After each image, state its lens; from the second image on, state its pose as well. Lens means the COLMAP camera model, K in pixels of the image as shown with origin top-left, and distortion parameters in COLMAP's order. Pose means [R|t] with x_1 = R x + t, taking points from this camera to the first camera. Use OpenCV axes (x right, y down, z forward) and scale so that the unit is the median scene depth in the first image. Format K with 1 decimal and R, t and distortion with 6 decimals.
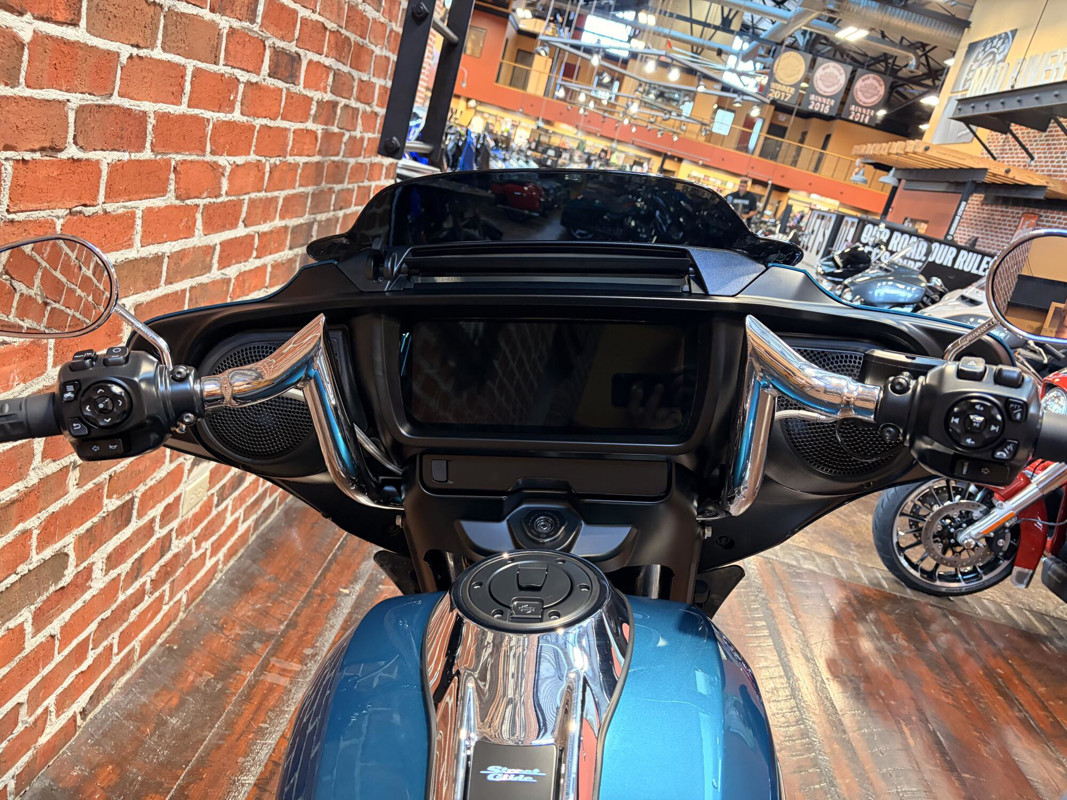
lens RADIAL K [[809.1, 0, 545.8], [0, 809.1, 398.7], [0, 0, 1]] dist [0.033552, -0.035219]
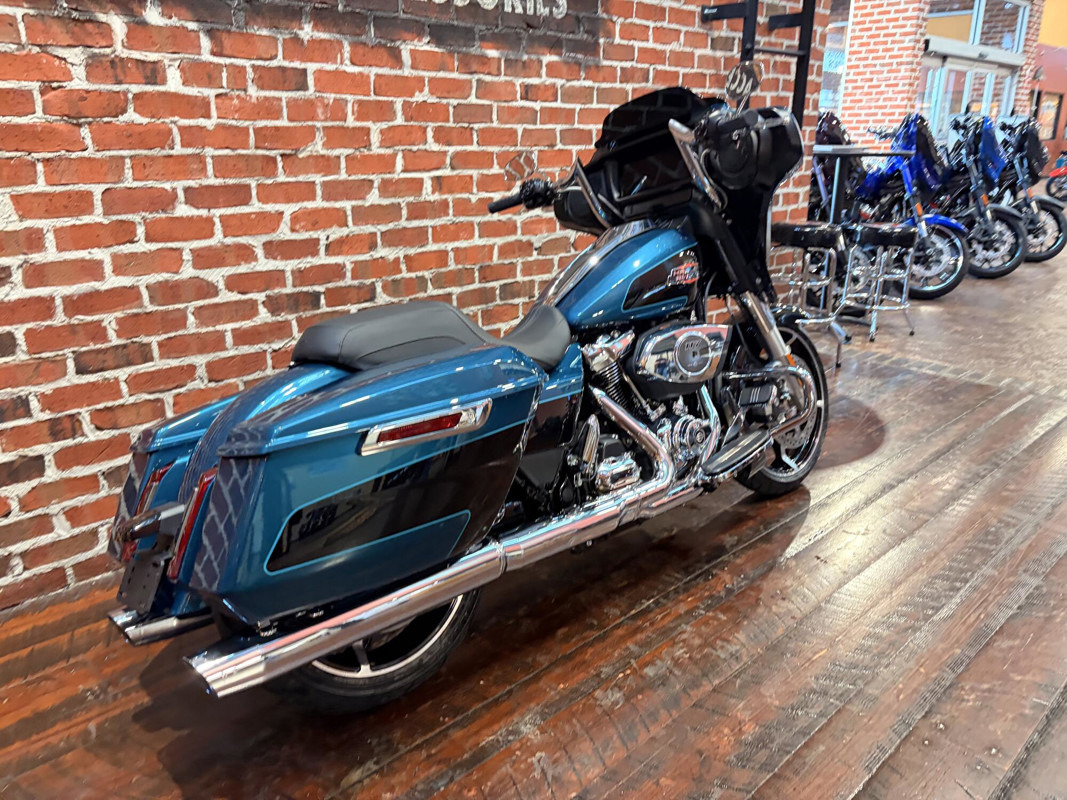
lens RADIAL K [[809.1, 0, 530.5], [0, 809.1, 387.1], [0, 0, 1]] dist [0.033552, -0.035219]
pose [[0.702248, -0.045023, -0.710507, 0.424709], [-0.023650, 0.995972, -0.086488, 0.250884], [0.711540, 0.077540, 0.698355, -0.314765]]
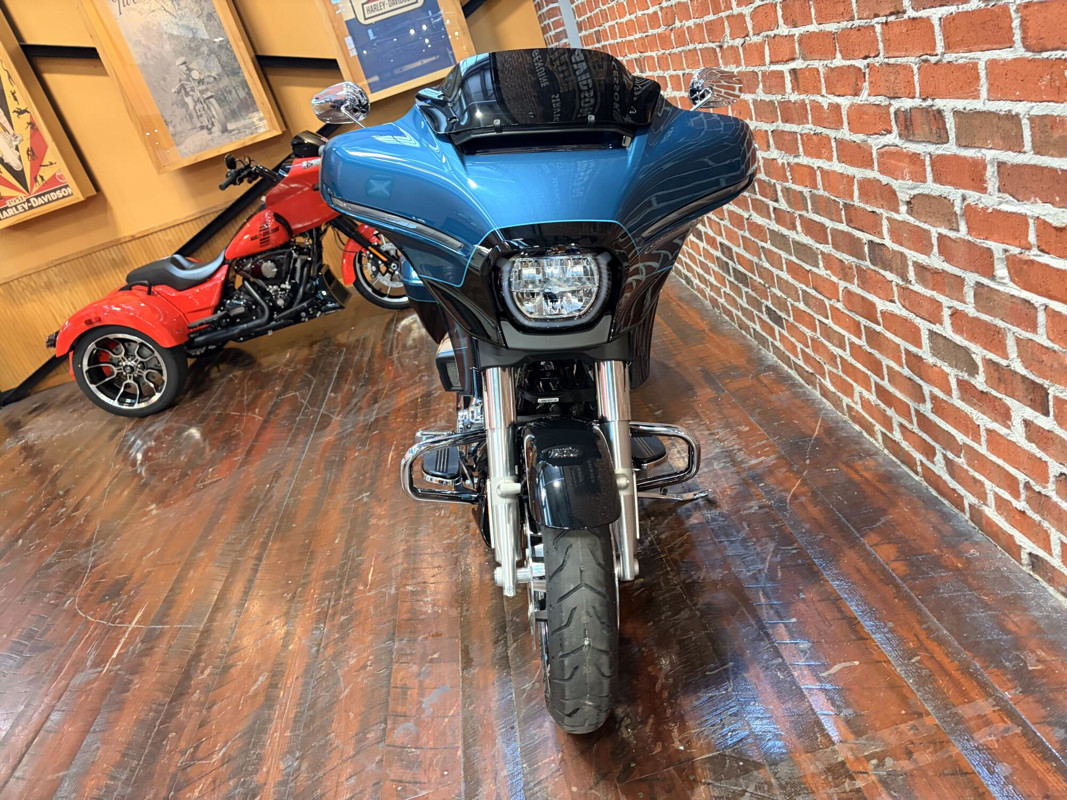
lens RADIAL K [[809.1, 0, 533.6], [0, 809.1, 401.2], [0, 0, 1]] dist [0.033552, -0.035219]
pose [[-0.987174, 0.101290, -0.123403, 0.083571], [0.005175, 0.792855, 0.609389, -0.199703], [0.159566, 0.600934, -0.783209, 0.756645]]
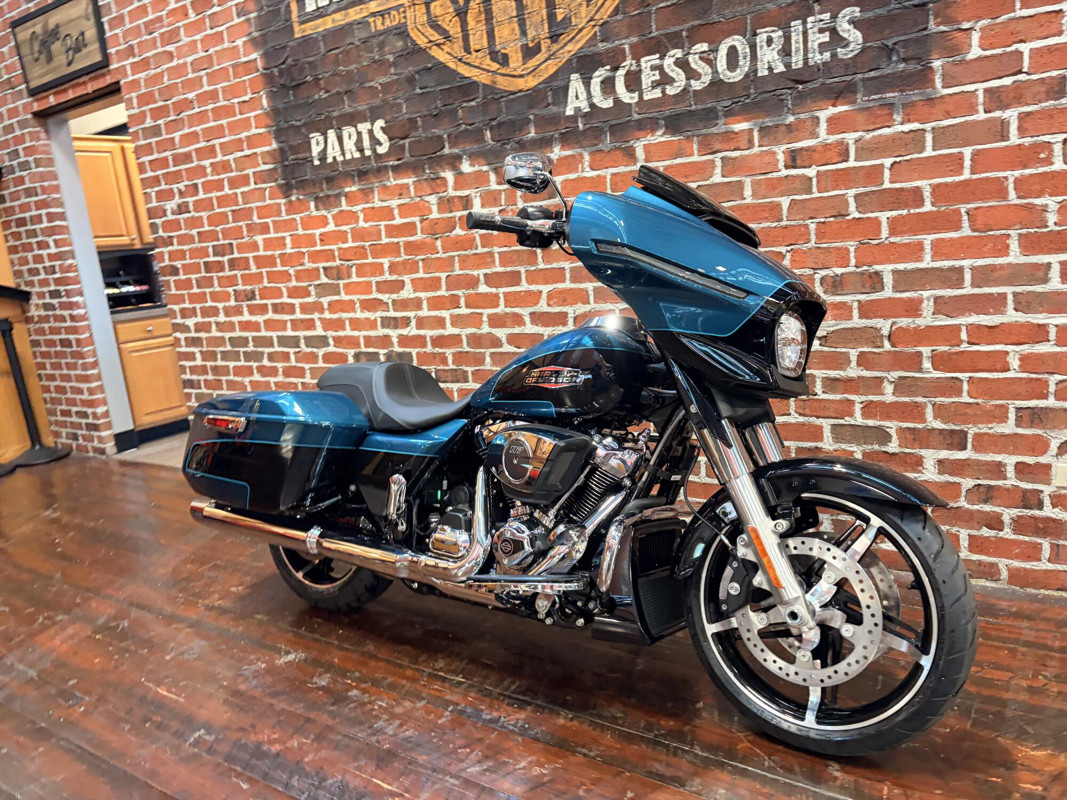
lens RADIAL K [[809.1, 0, 518.5], [0, 809.1, 401.0], [0, 0, 1]] dist [0.033552, -0.035219]
pose [[-0.531885, -0.038647, -0.845934, 0.571898], [-0.285268, 0.948747, 0.136019, 0.044960], [0.797320, 0.313665, -0.515650, 0.509519]]
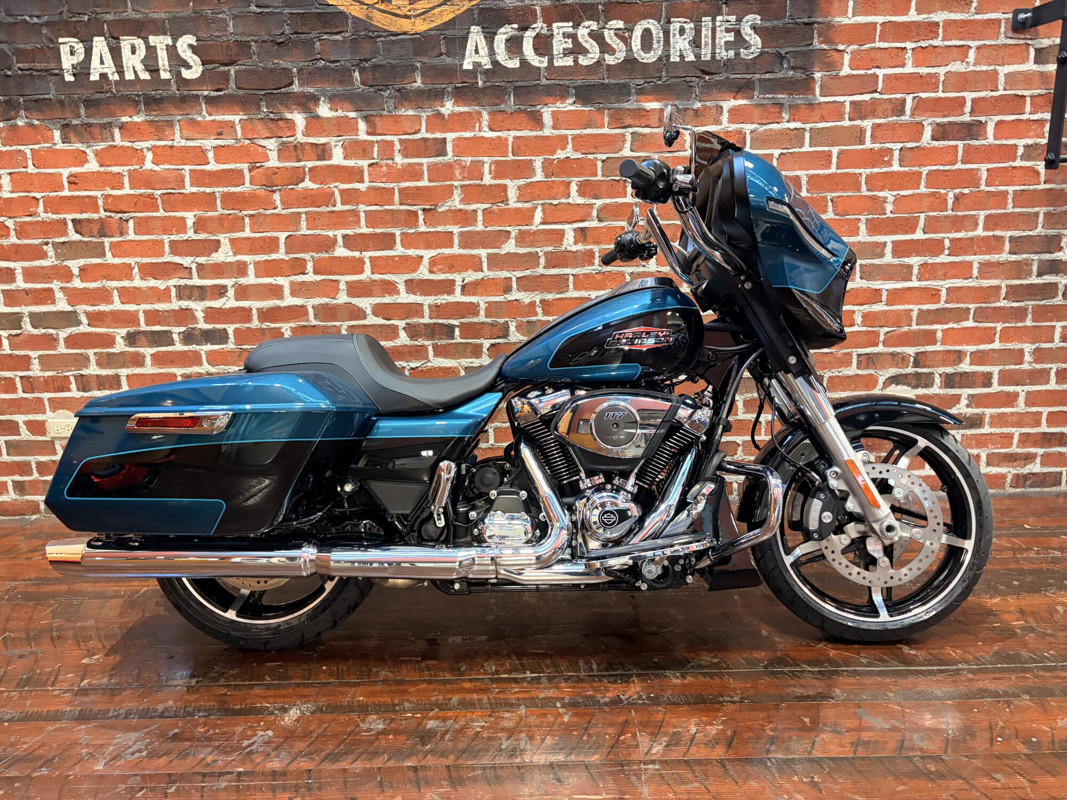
lens RADIAL K [[809.1, 0, 535.1], [0, 809.1, 392.0], [0, 0, 1]] dist [0.033552, -0.035219]
pose [[0.041507, -0.013738, -0.999044, 0.634724], [-0.251458, 0.967577, -0.023752, 0.172302], [0.966978, 0.252203, 0.036707, 0.132936]]
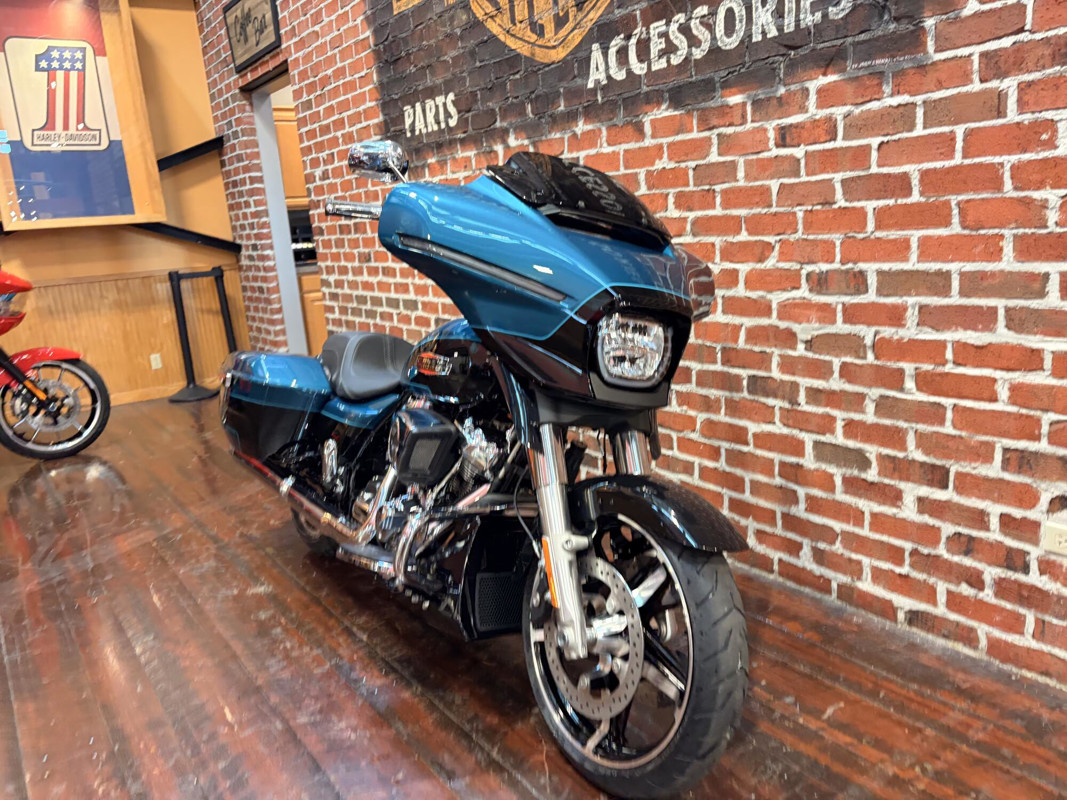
lens RADIAL K [[809.1, 0, 513.8], [0, 809.1, 399.9], [0, 0, 1]] dist [0.033552, -0.035219]
pose [[-0.778060, -0.062707, -0.625053, 0.384257], [-0.301741, 0.910011, 0.284310, -0.062694], [0.550977, 0.409814, -0.726964, 0.698853]]
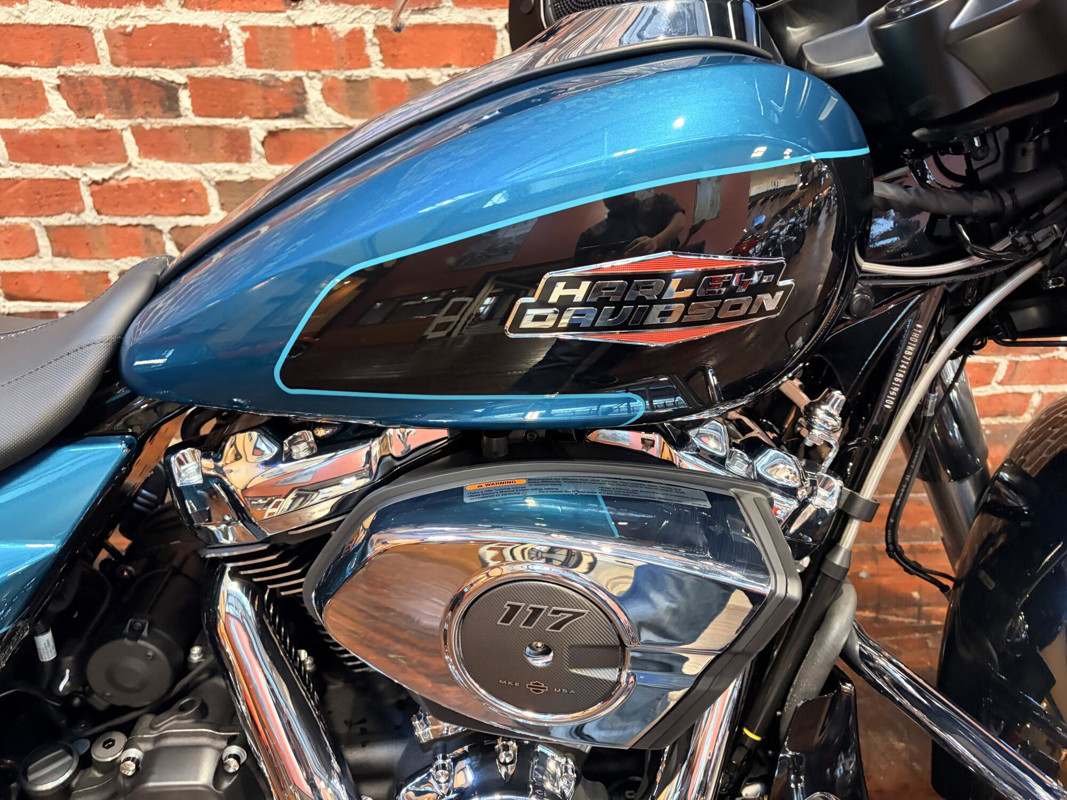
lens RADIAL K [[809.1, 0, 506.0], [0, 809.1, 382.9], [0, 0, 1]] dist [0.033552, -0.035219]
pose [[0.109975, 0.303871, -0.946345, 0.179007], [-0.272500, 0.924855, 0.265303, 0.090259], [0.955850, 0.228702, 0.184516, 0.171206]]
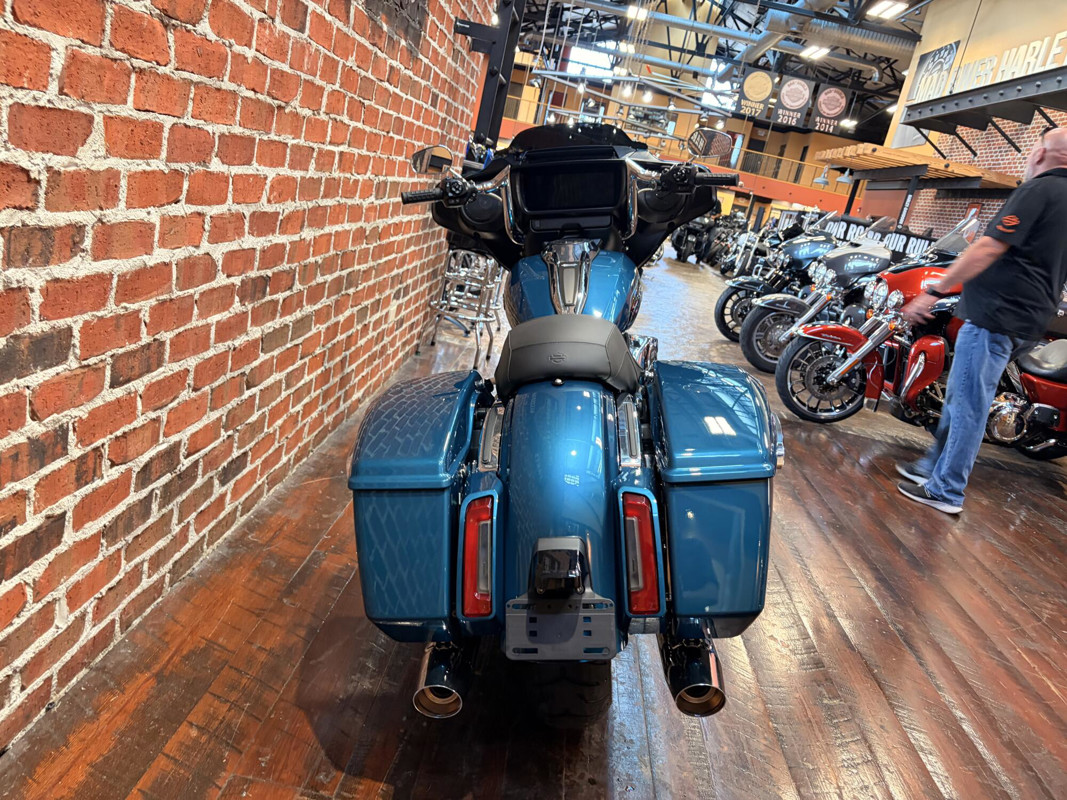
lens RADIAL K [[809.1, 0, 523.6], [0, 809.1, 402.5], [0, 0, 1]] dist [0.033552, -0.035219]
pose [[0.998820, -0.041156, -0.025765, -0.034263], [0.040423, 0.998780, -0.028378, 0.223813], [0.026901, 0.027303, 0.999265, -0.544454]]
